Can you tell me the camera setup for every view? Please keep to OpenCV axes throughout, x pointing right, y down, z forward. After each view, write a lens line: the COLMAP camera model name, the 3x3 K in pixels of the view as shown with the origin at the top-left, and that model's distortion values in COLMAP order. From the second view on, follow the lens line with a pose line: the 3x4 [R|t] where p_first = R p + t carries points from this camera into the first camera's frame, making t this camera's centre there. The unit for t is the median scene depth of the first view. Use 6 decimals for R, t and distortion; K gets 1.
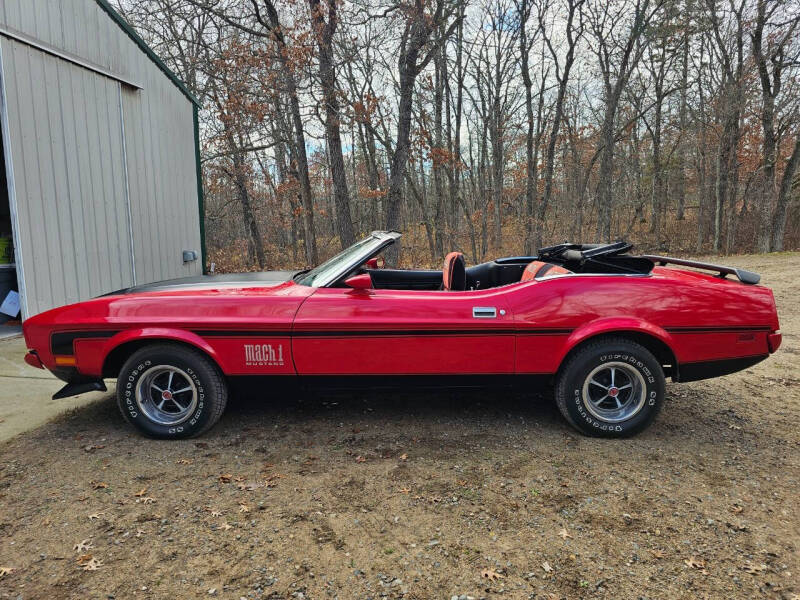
lens RADIAL K [[536.1, 0, 400.0], [0, 536.1, 300.0], [0, 0, 1]] dist [0.055756, -0.053773]
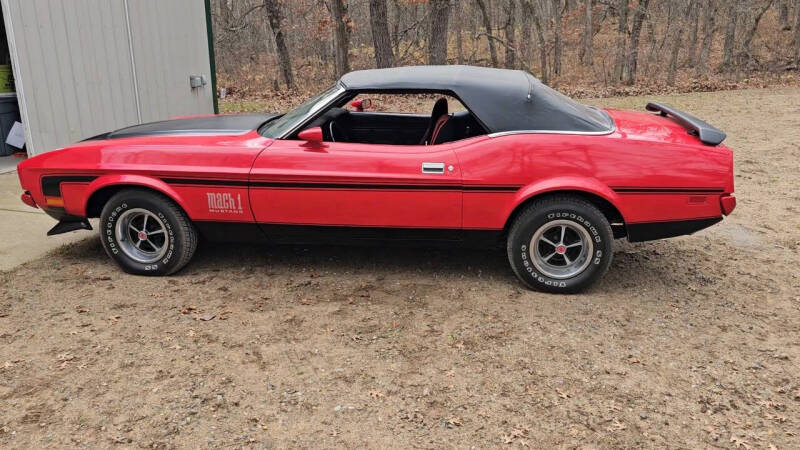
lens RADIAL K [[663.6, 0, 400.0], [0, 663.6, 225.0], [0, 0, 1]] dist [0.010718, 0.012739]
pose [[0.992461, 0.034908, -0.117483, 0.243983], [-0.016154, 0.987476, 0.156942, -0.065750], [0.121490, -0.153861, 0.980595, -0.253071]]
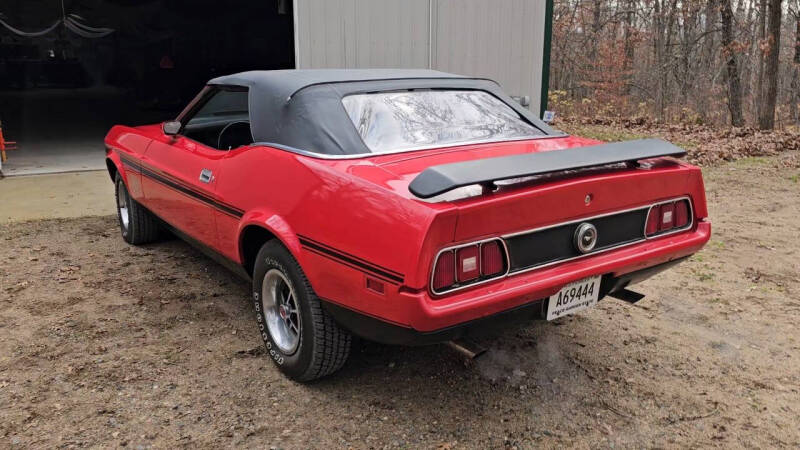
lens RADIAL K [[663.6, 0, 400.0], [0, 663.6, 225.0], [0, 0, 1]] dist [0.010718, 0.012739]
pose [[0.580977, 0.203297, -0.788122, 1.171440], [-0.123158, 0.979112, 0.161775, -0.107721], [0.804548, 0.003076, 0.593879, 0.597340]]
